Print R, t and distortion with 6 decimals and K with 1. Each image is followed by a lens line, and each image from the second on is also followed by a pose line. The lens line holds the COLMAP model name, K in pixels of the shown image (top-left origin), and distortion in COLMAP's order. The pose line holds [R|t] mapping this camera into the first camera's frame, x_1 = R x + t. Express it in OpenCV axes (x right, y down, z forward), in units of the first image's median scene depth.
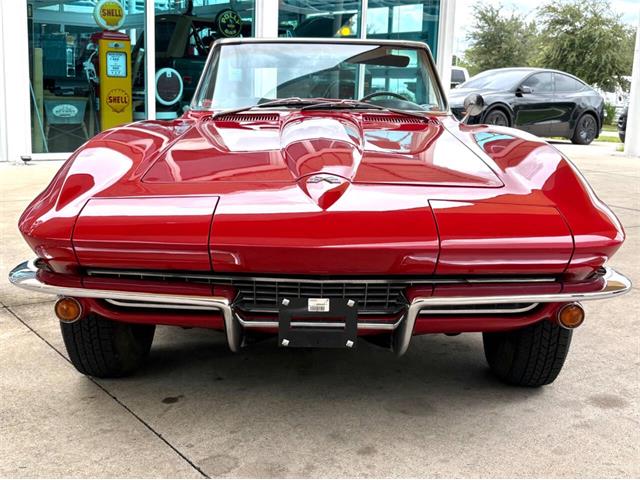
lens RADIAL K [[811.0, 0, 320.0], [0, 811.0, 240.0], [0, 0, 1]] dist [0.192143, -0.633952]
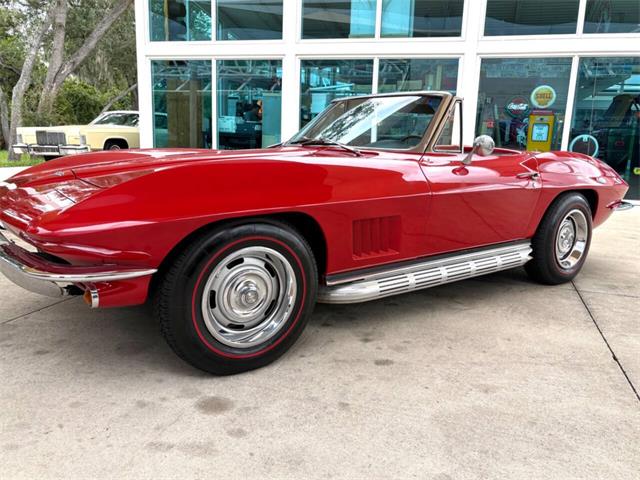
lens RADIAL K [[513.8, 0, 328.0], [0, 513.8, 241.8], [0, 0, 1]] dist [0.007805, 0.004255]
pose [[0.601375, 0.148007, -0.785138, 0.895478], [-0.165802, 0.984418, 0.058578, -0.070936], [0.781574, 0.094950, 0.616544, 0.663790]]
